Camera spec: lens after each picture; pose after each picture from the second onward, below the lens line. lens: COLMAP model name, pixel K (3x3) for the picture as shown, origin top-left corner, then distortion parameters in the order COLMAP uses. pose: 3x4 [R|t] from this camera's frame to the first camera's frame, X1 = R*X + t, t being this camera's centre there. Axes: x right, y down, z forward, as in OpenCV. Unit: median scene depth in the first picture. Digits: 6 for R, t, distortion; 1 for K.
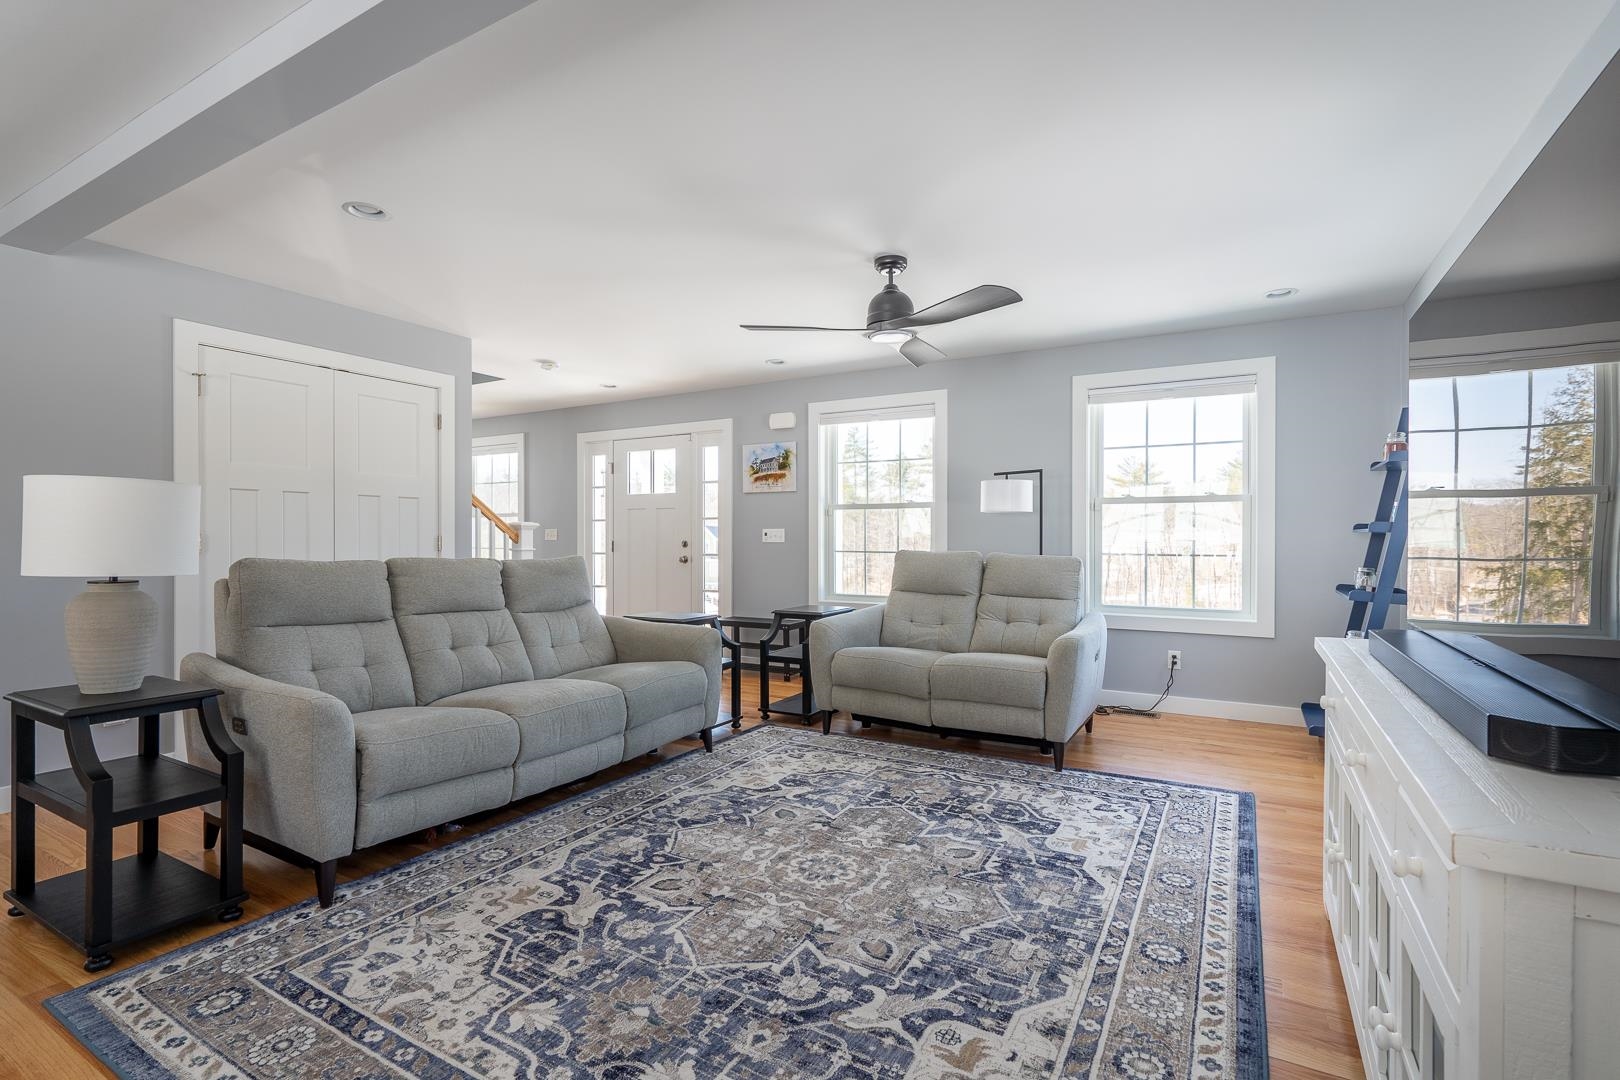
lens RADIAL K [[740.6, 0, 810.0], [0, 740.6, 540.0], [0, 0, 1]] dist [0.000968, 0.000129]
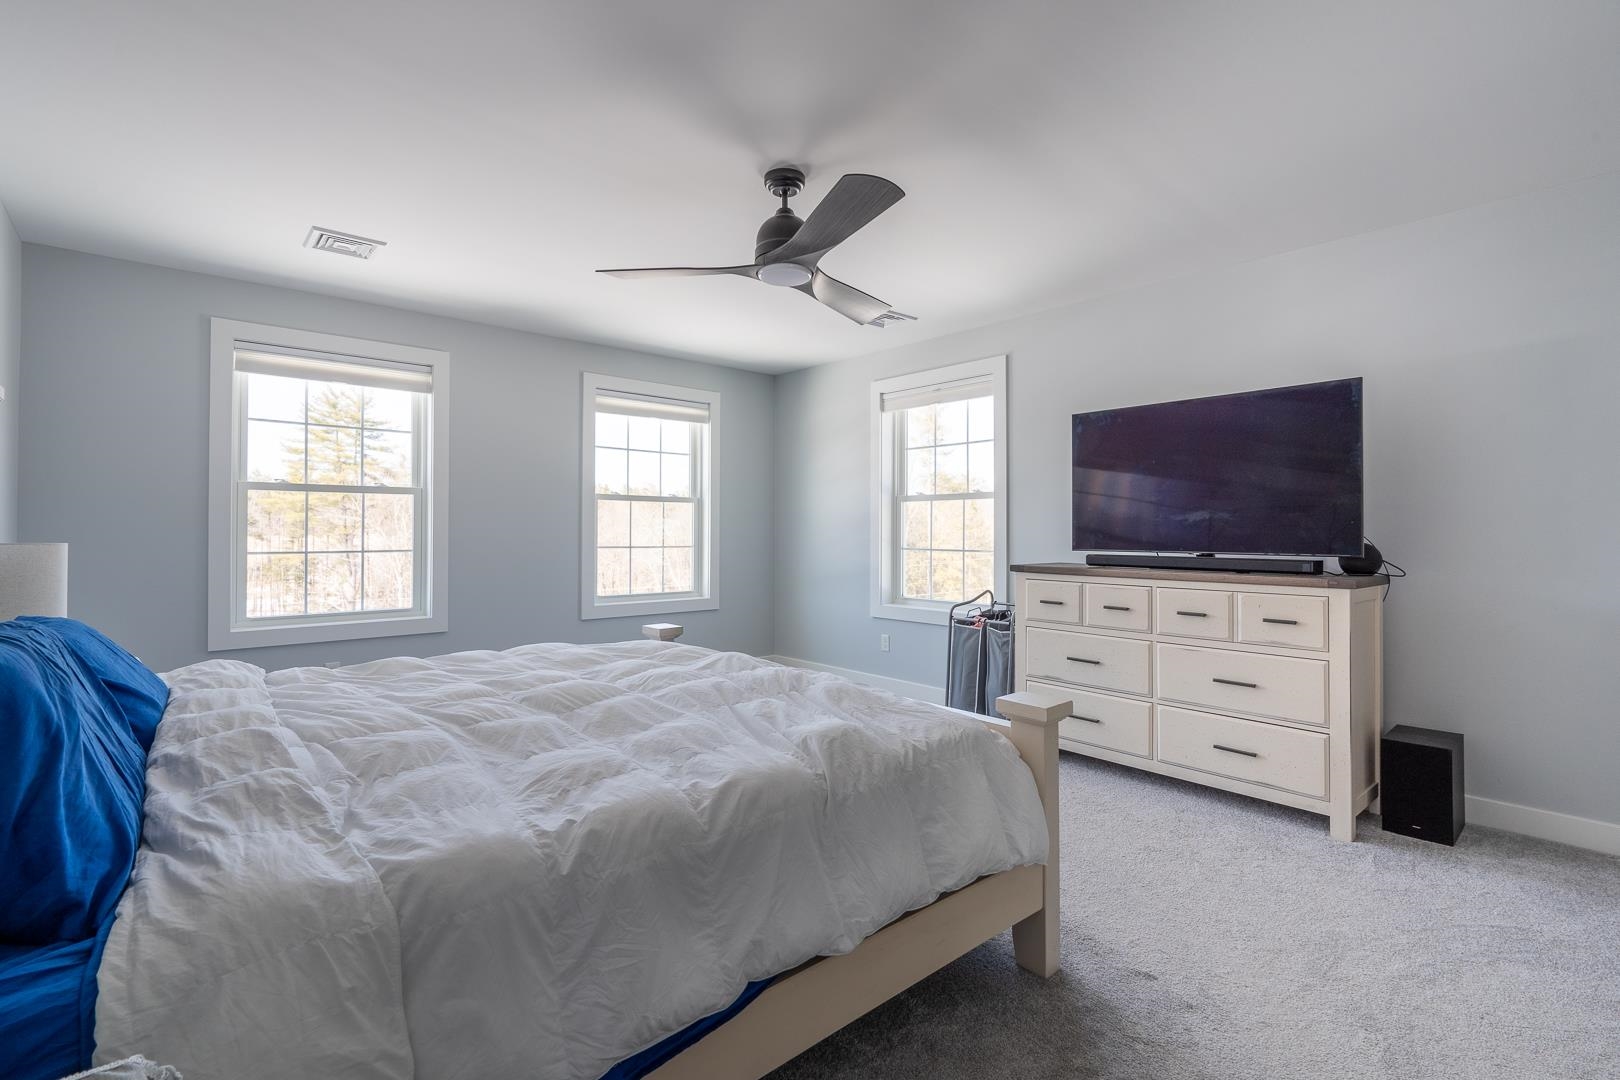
lens RADIAL K [[740.6, 0, 810.0], [0, 740.6, 540.0], [0, 0, 1]] dist [0.000968, 0.000129]
pose [[0.316017, -0.013018, 0.948664, -0.183352], [0.005669, 0.999914, 0.011833, -0.001817], [-0.948736, 0.001639, 0.316064, 0.200247]]
